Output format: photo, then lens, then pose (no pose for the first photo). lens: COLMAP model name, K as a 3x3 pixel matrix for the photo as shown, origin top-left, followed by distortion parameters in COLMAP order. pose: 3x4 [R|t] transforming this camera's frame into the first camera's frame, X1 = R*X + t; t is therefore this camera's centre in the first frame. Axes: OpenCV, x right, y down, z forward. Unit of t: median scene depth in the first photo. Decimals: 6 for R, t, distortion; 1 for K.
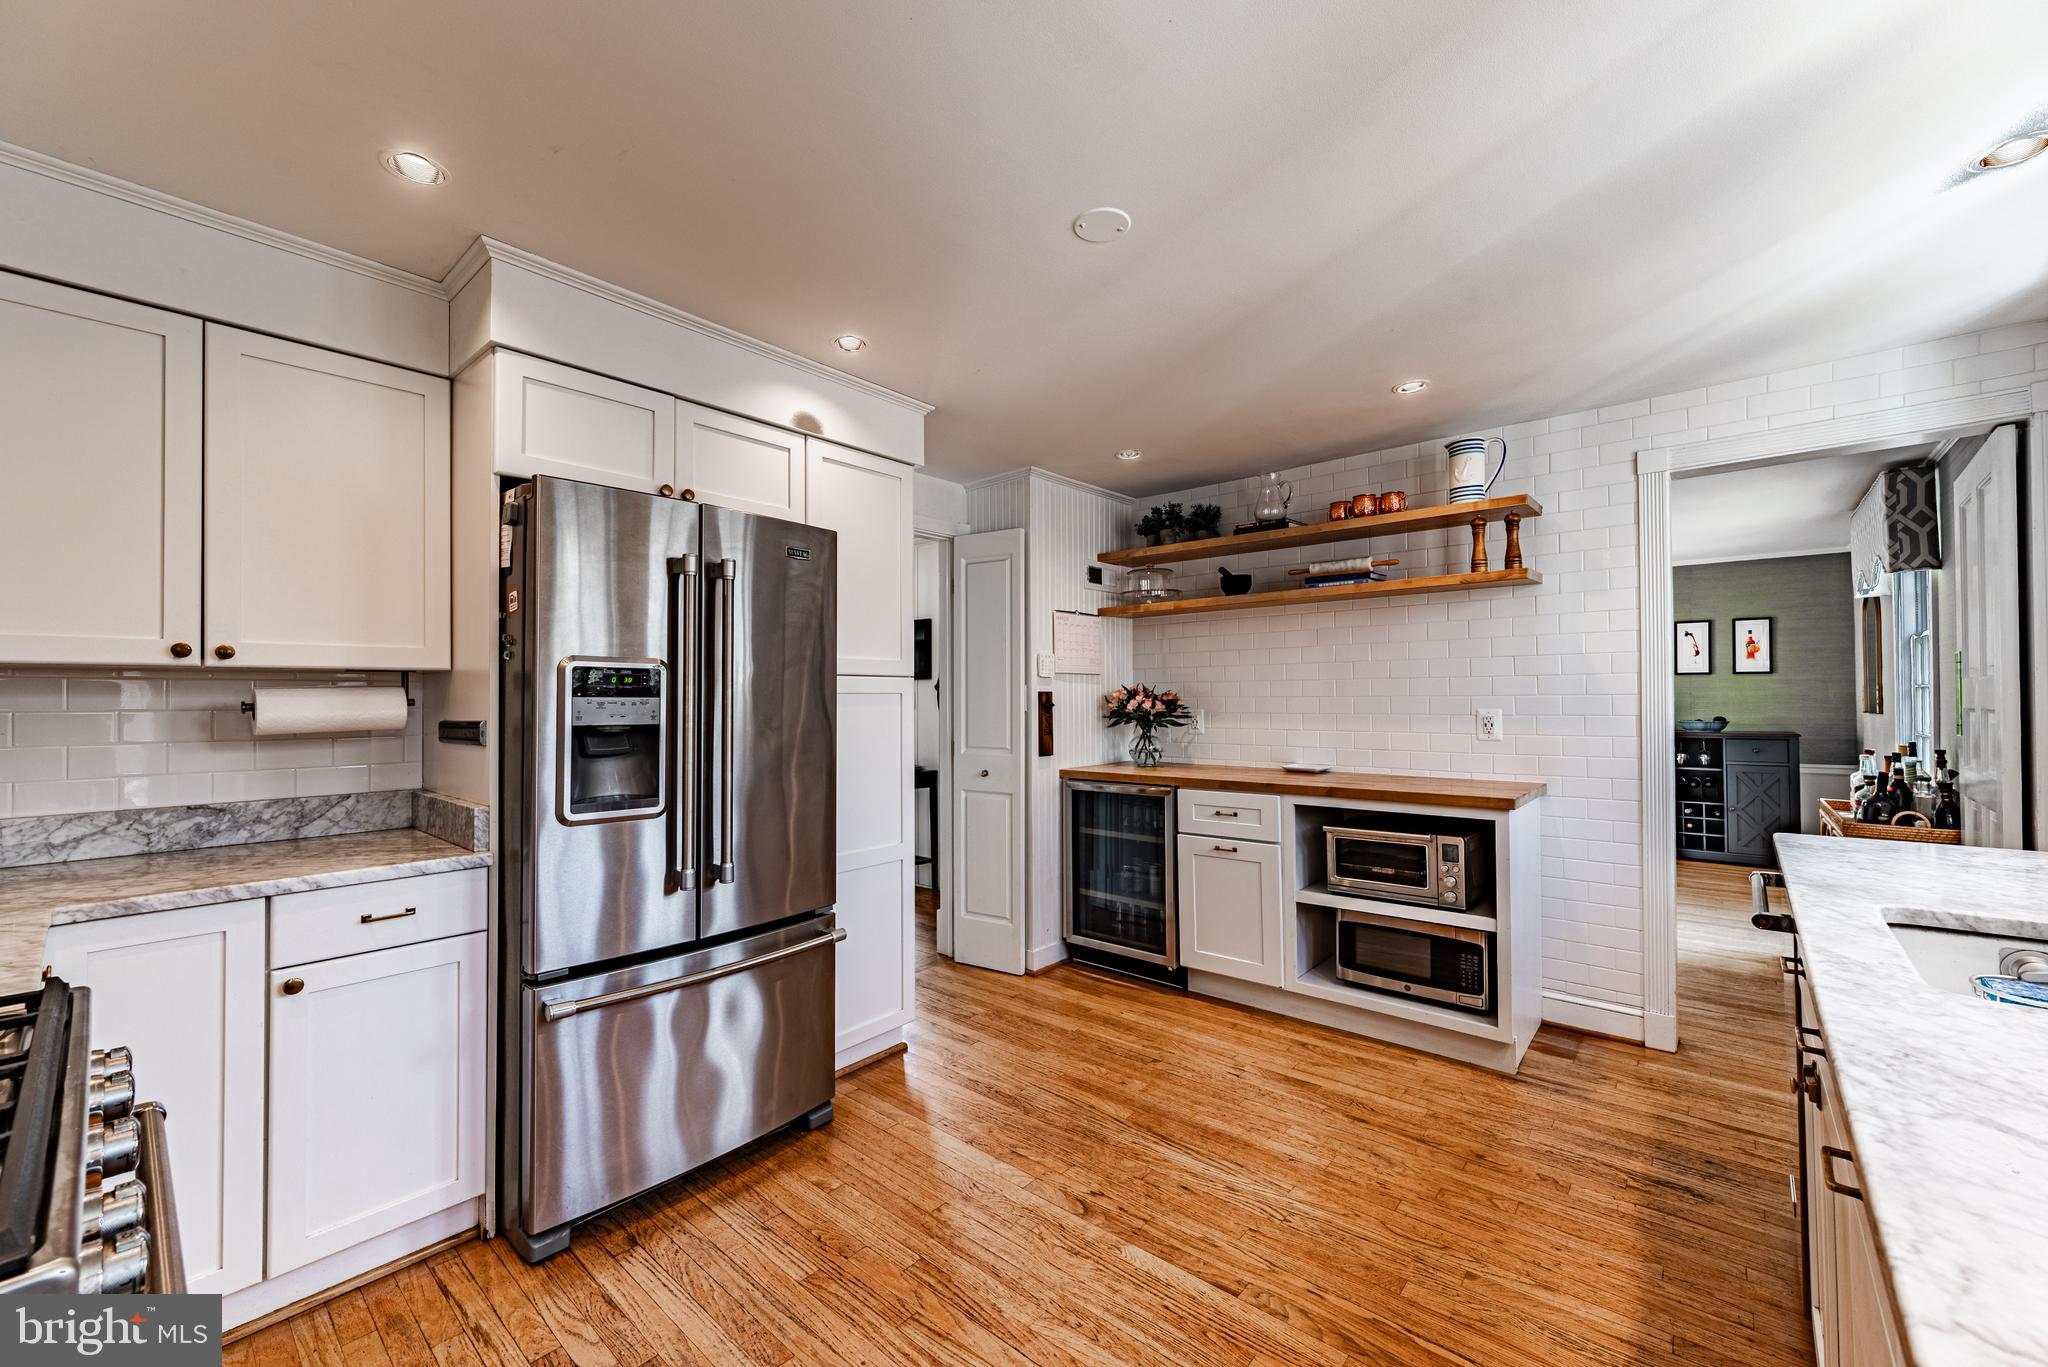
lens RADIAL K [[809.9, 0, 1018.6], [0, 809.9, 686.0], [0, 0, 1]] dist [0.002520, 0.000234]
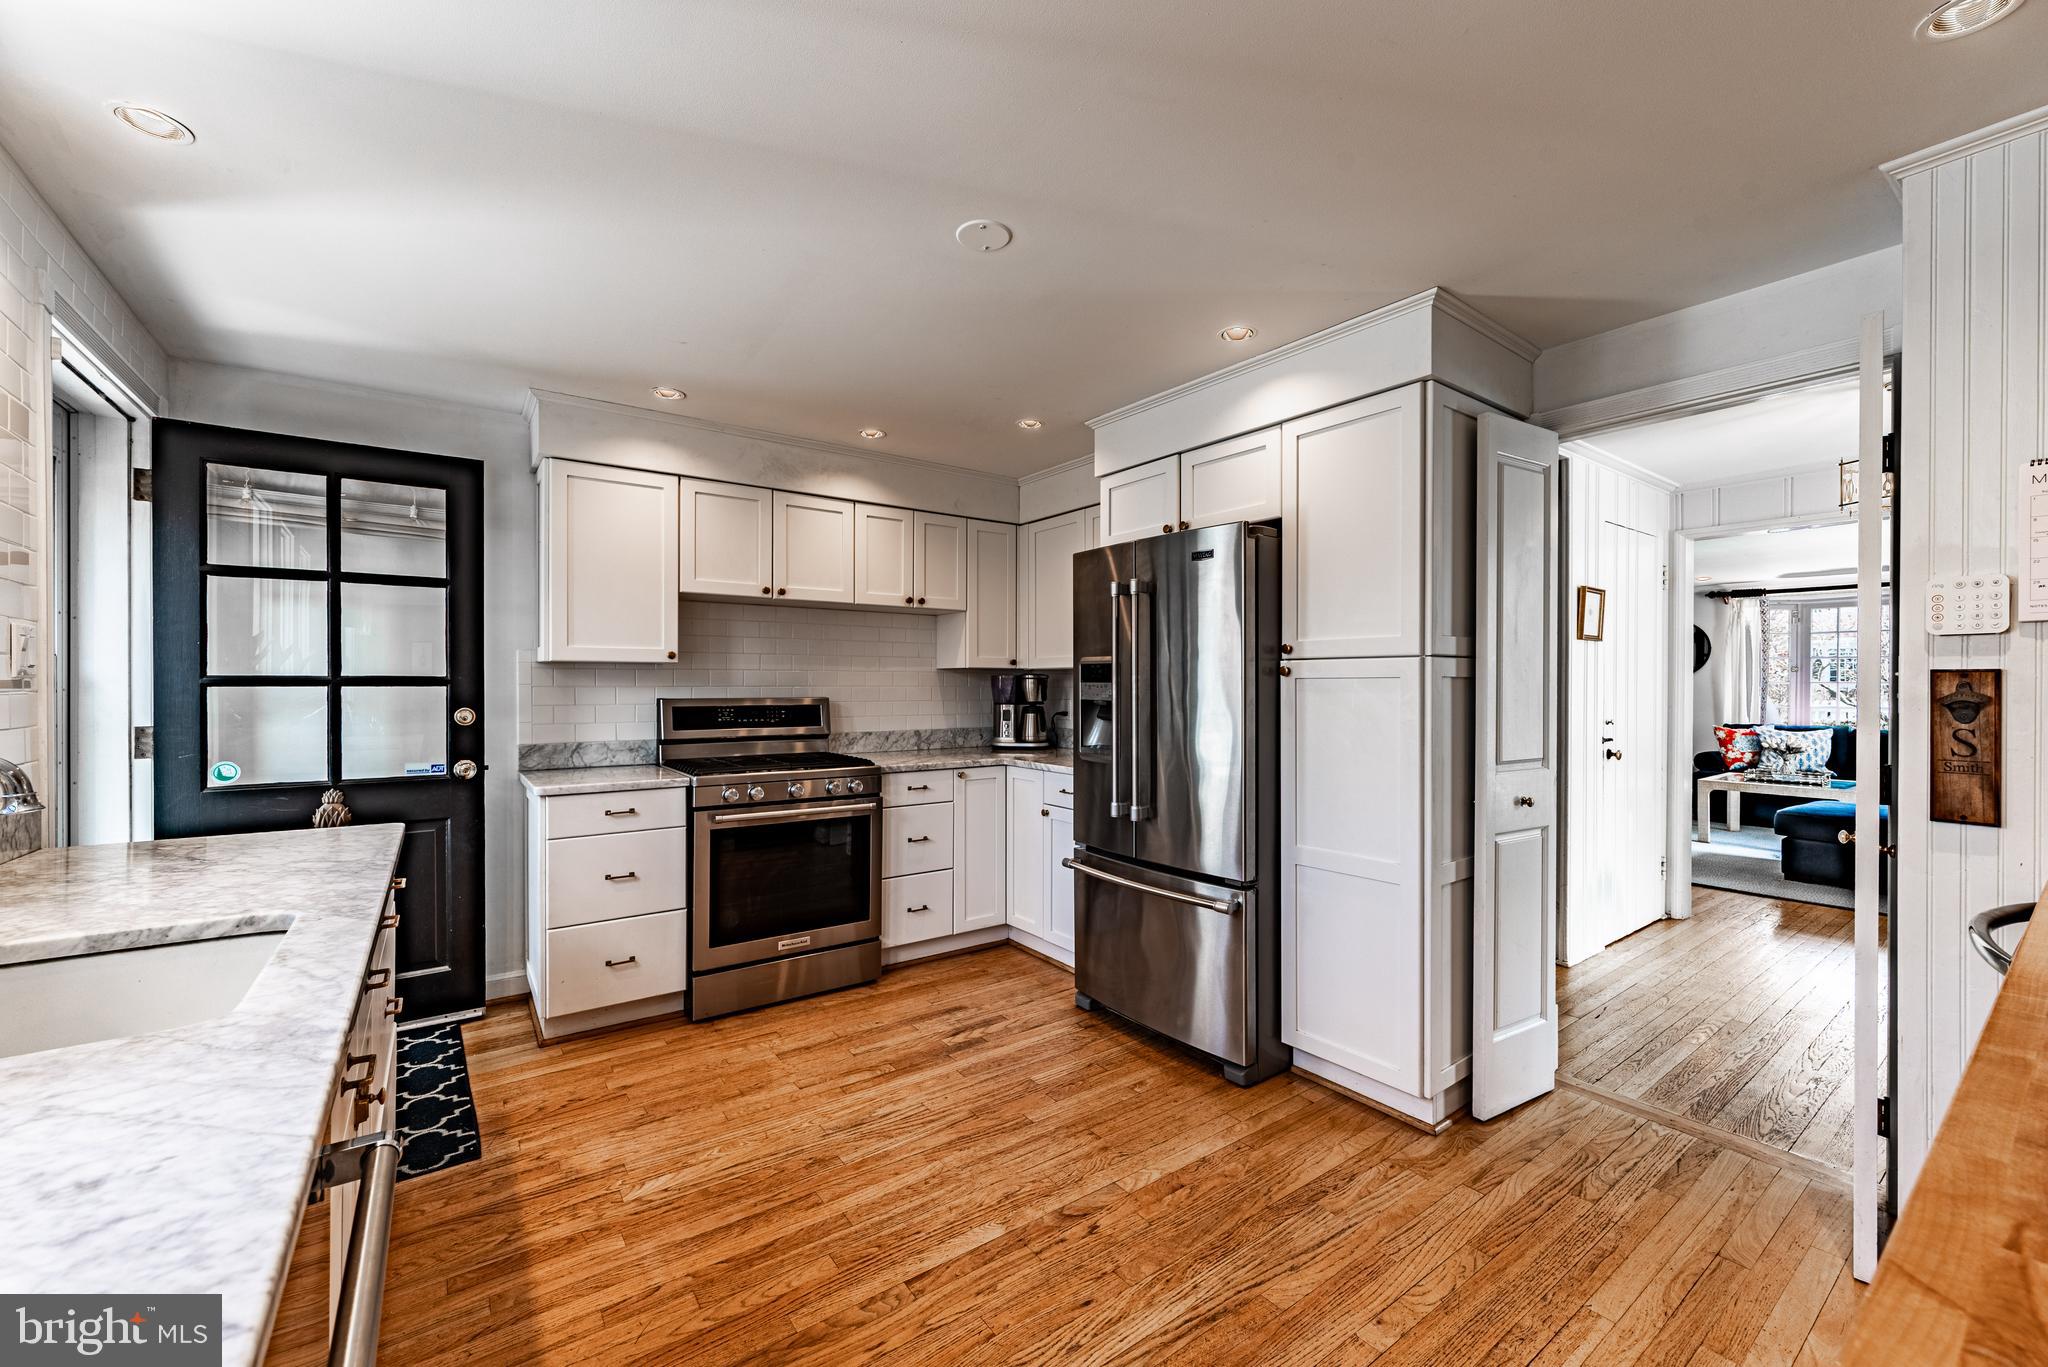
lens RADIAL K [[809.9, 0, 1031.1], [0, 809.9, 686.8], [0, 0, 1]] dist [0.002520, 0.000234]
pose [[-0.214030, 0.008517, -0.976790, 1.138137], [0.013229, 0.999896, 0.005820, 0.013131], [0.976737, -0.011676, -0.214120, 1.296608]]
